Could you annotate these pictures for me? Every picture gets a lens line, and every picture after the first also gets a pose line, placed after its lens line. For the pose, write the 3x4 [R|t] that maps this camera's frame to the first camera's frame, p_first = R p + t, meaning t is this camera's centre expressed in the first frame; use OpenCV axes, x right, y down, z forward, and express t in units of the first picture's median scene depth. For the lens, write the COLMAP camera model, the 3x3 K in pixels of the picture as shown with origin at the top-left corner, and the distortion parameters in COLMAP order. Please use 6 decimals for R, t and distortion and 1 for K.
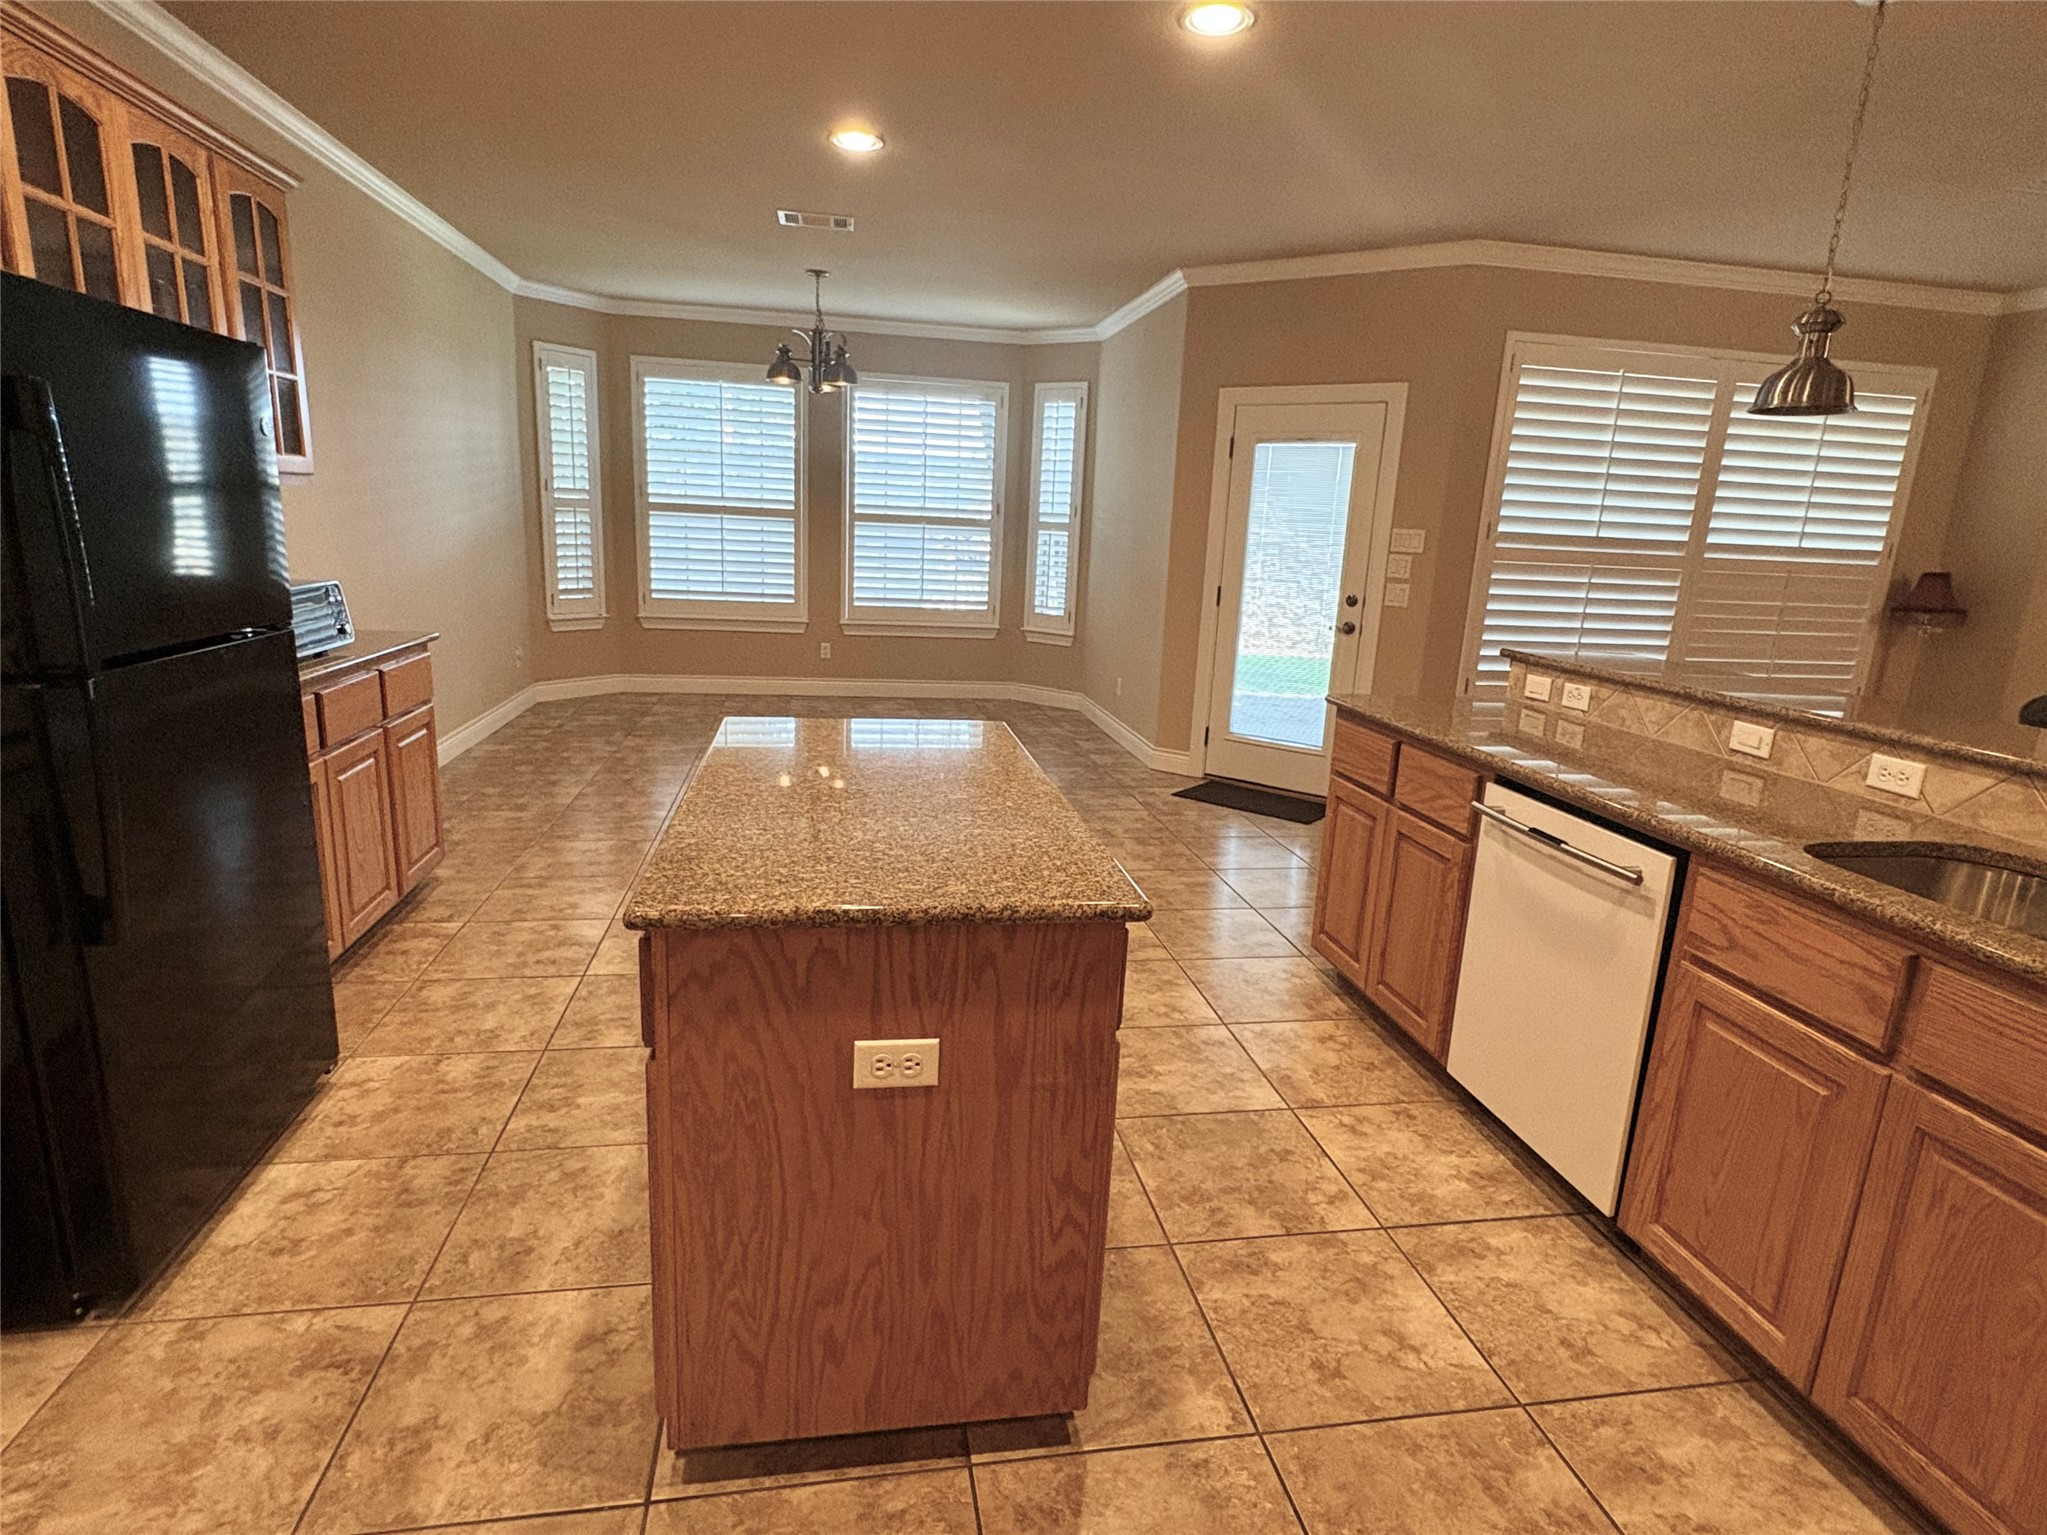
lens RADIAL K [[1075.3, 0, 1020.5], [0, 1075.3, 764.4], [0, 0, 1]] dist [-0.000125, 0.000411]
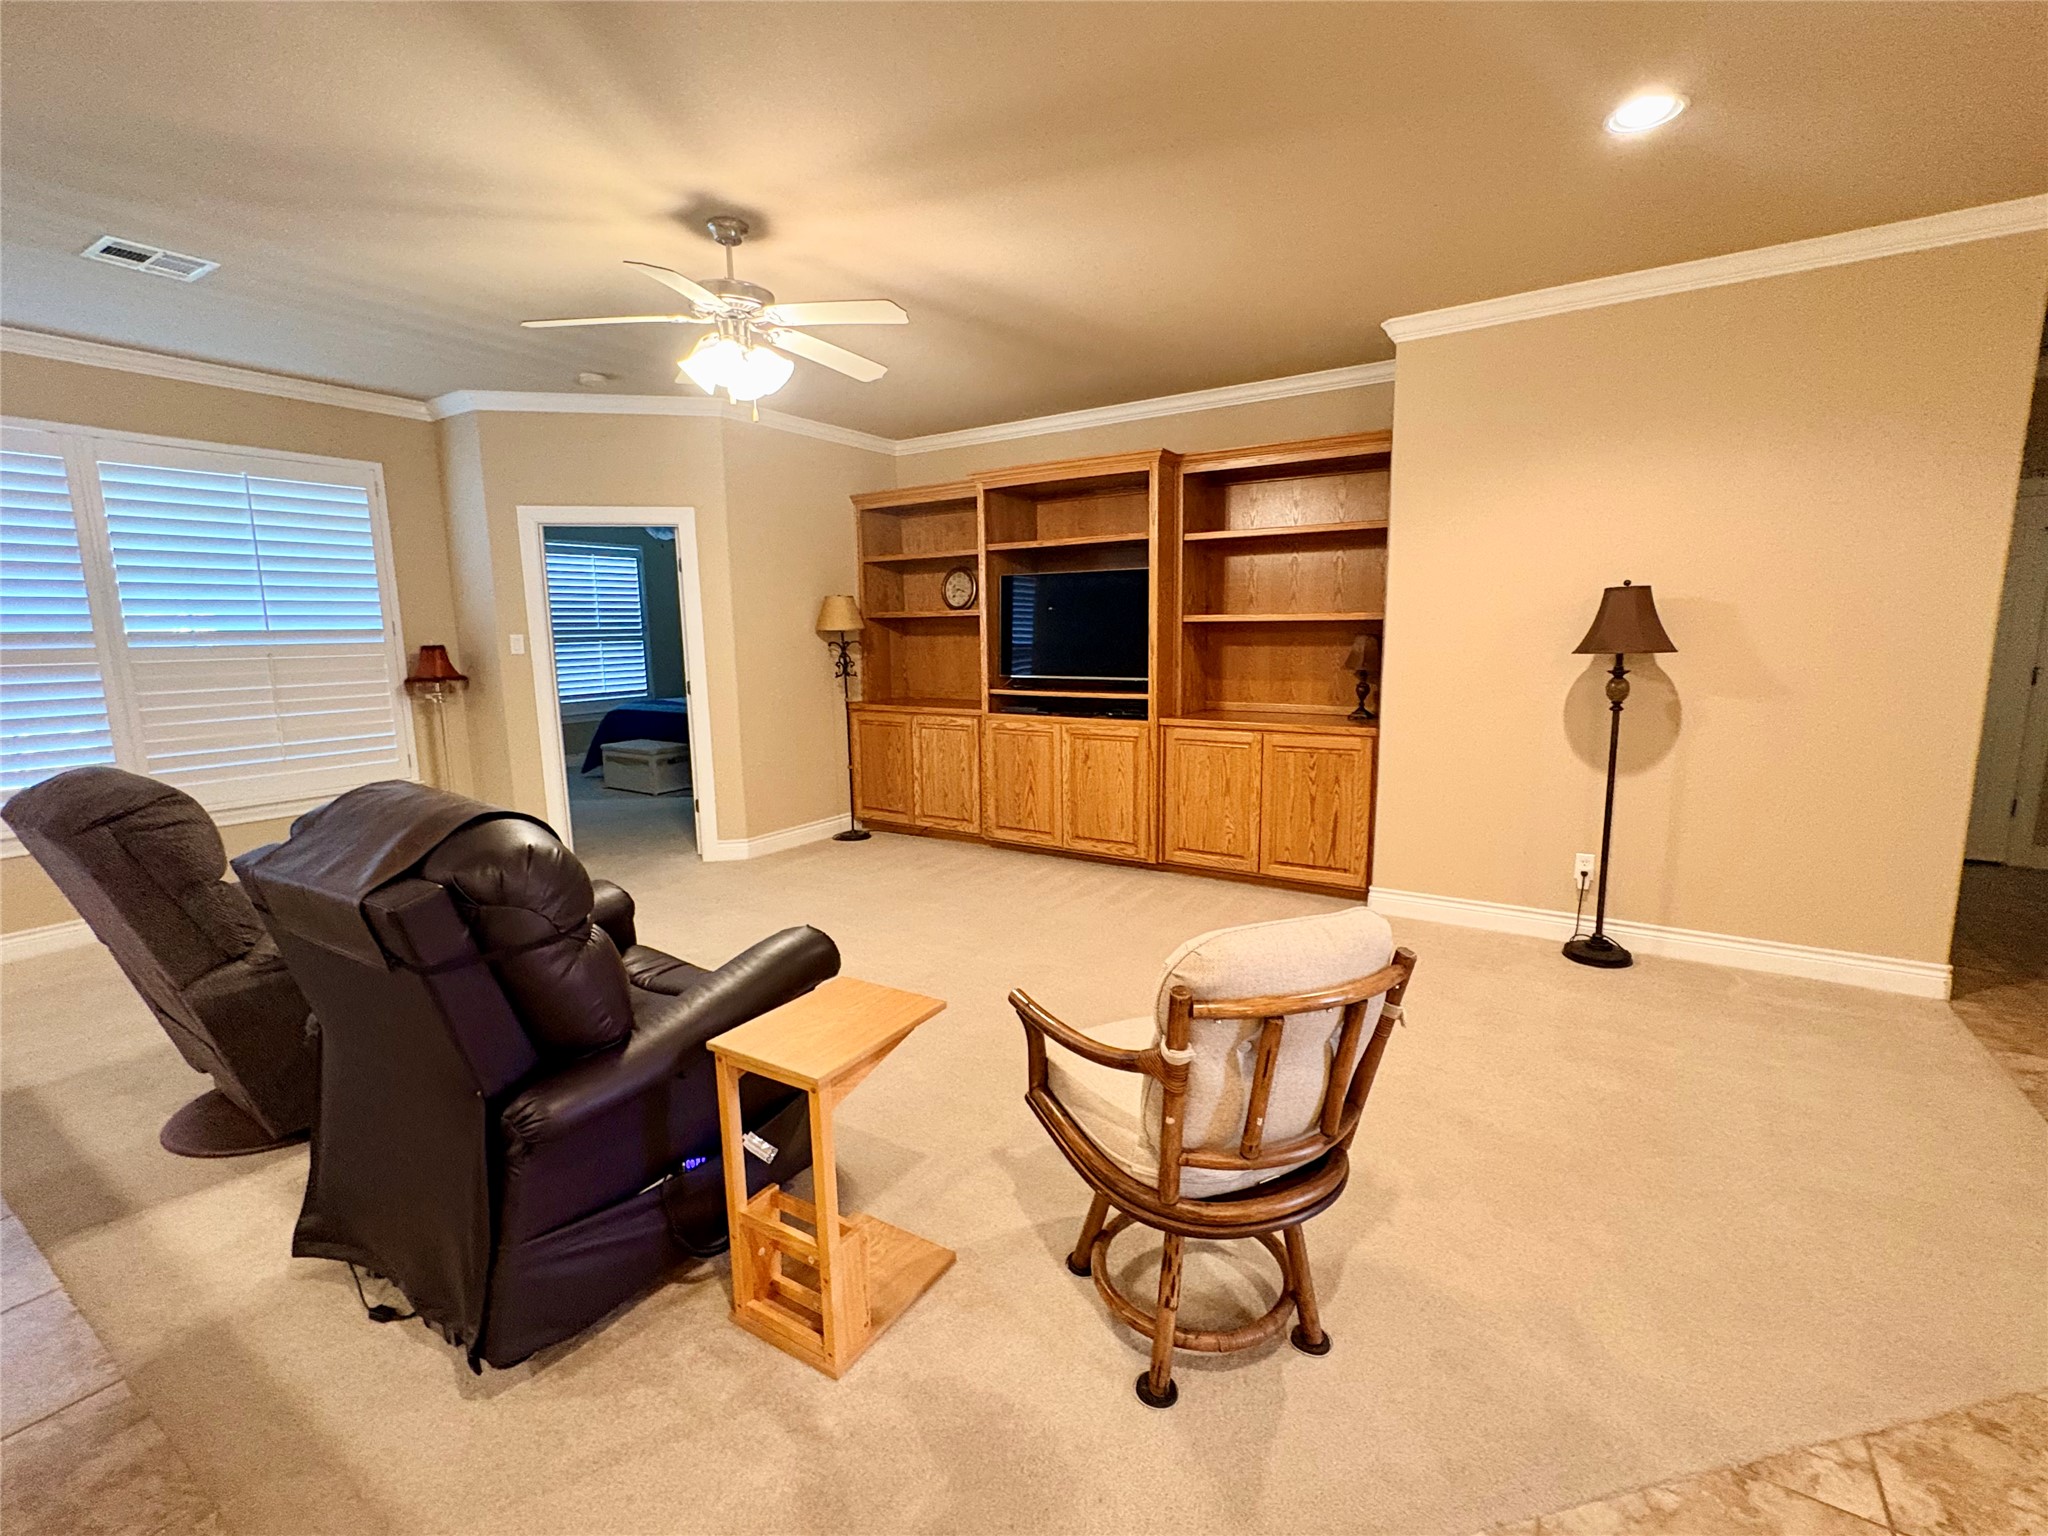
lens RADIAL K [[903.3, 0, 1006.4], [0, 903.3, 767.9], [0, 0, 1]] dist [0.000396, 0.000854]
pose [[0.689600, -0.169137, 0.704162, 1.054040], [0.207784, 0.977672, 0.031346, 0.074446], [-0.693742, 0.124698, 0.709347, -0.116525]]
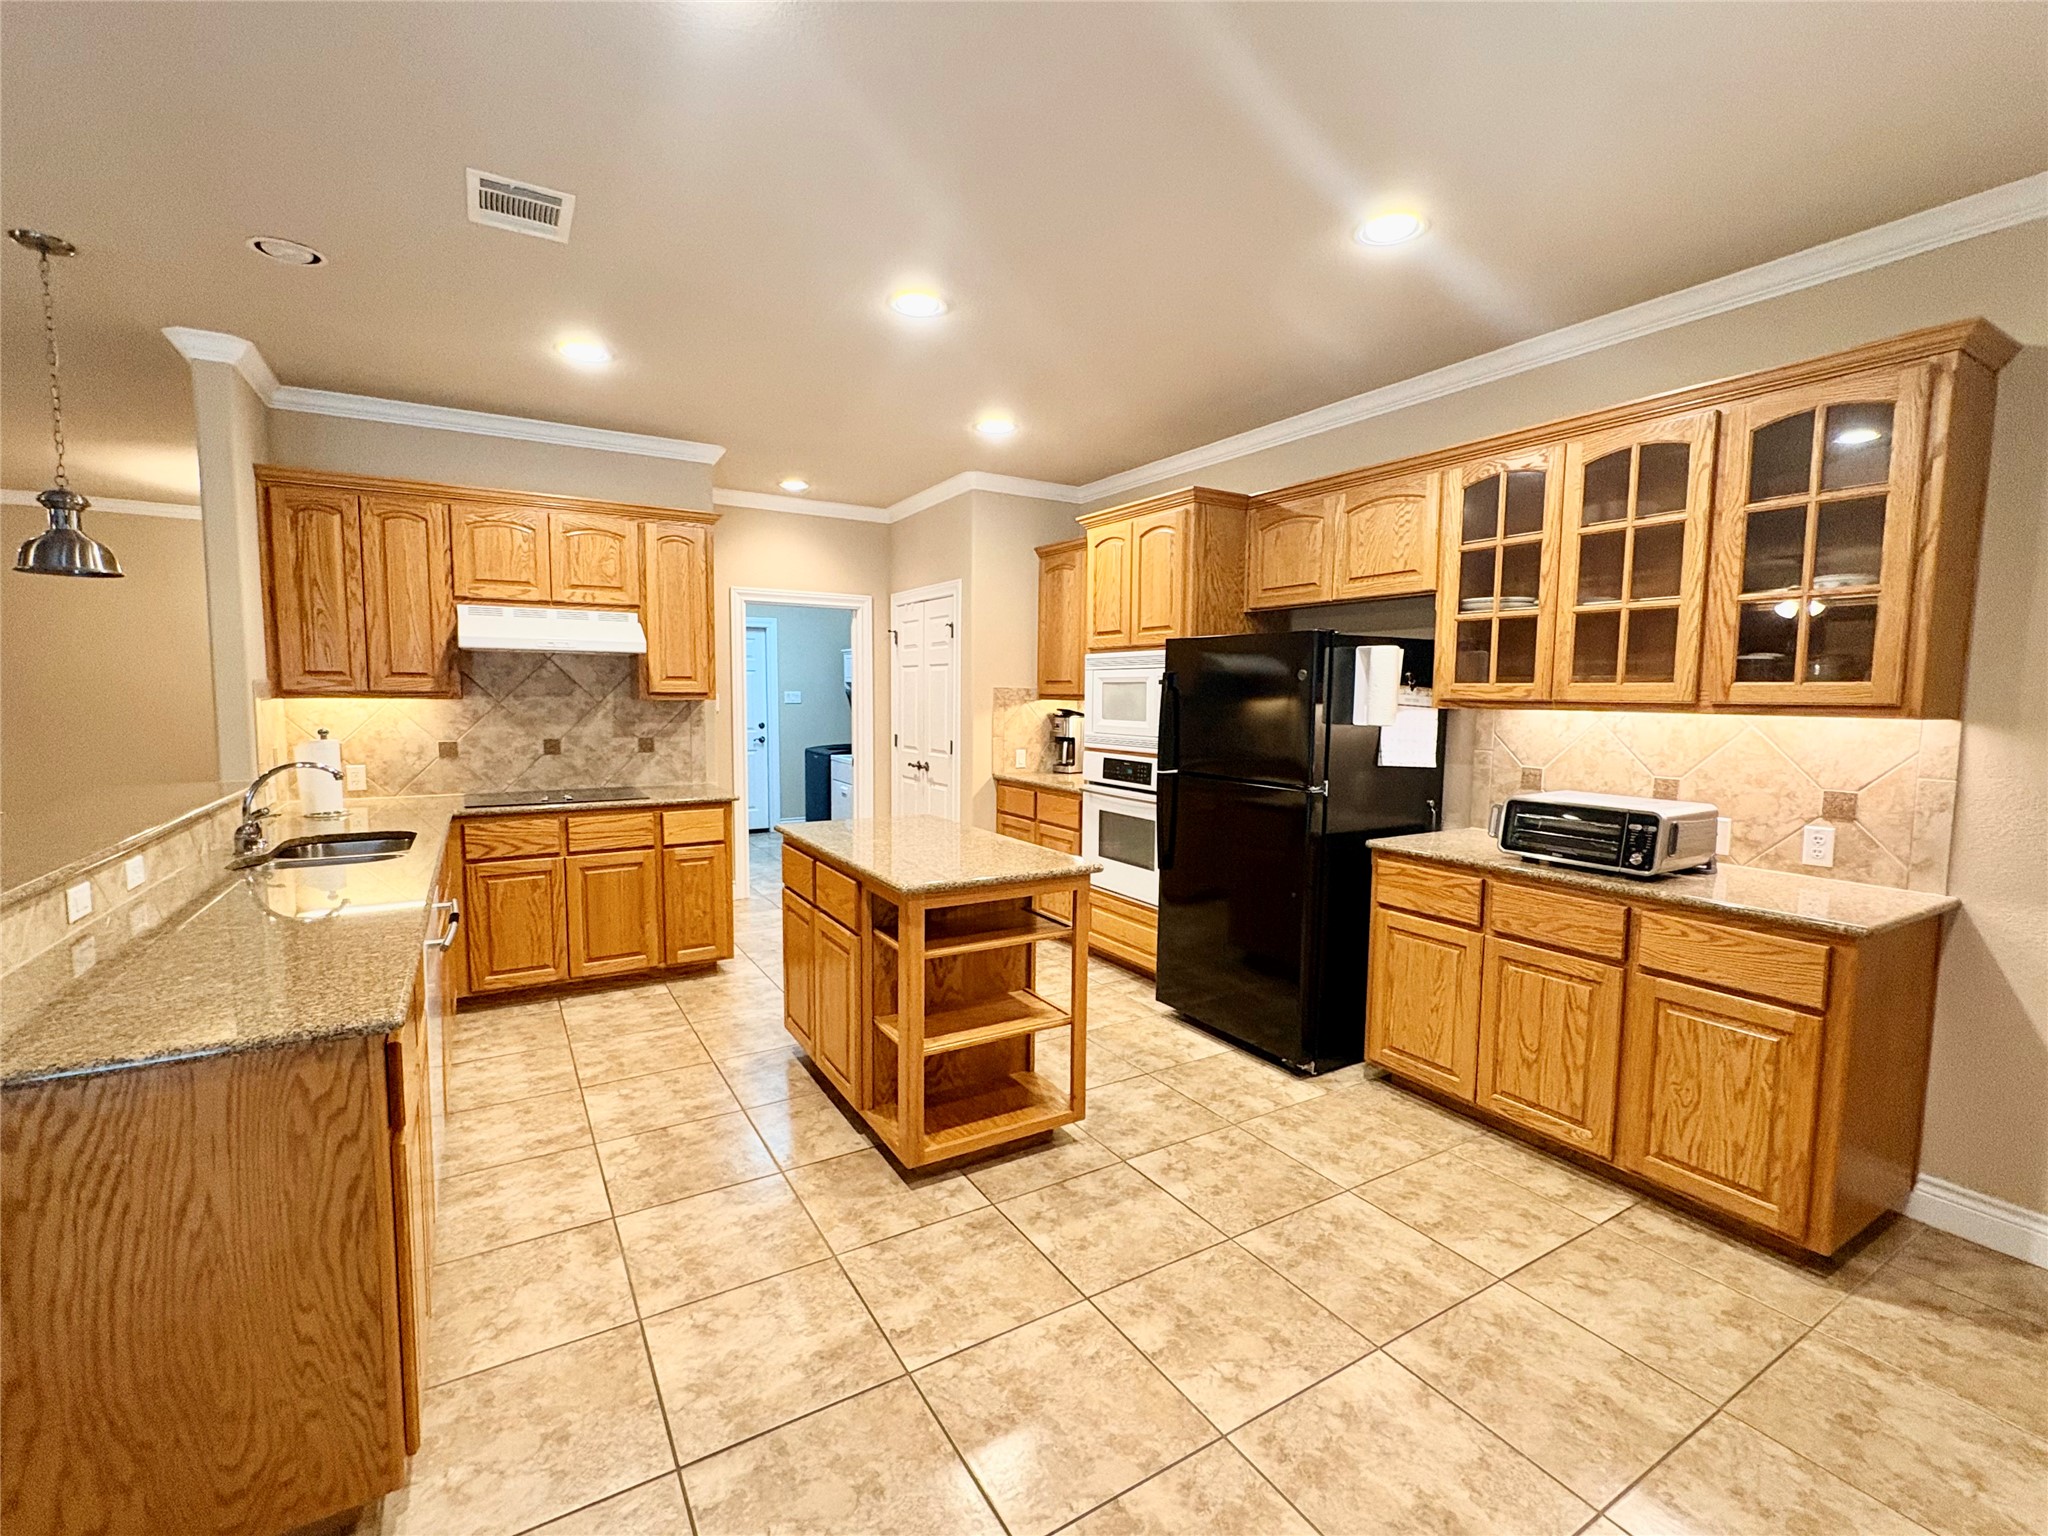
lens RADIAL K [[903.3, 0, 1026.6], [0, 903.3, 766.3], [0, 0, 1]] dist [0.000396, 0.000854]
pose [[-0.930726, -0.027176, -0.364707, 0.181381], [-0.134260, 0.952995, 0.271616, -0.369654], [0.340182, 0.301766, -0.890625, 1.588846]]
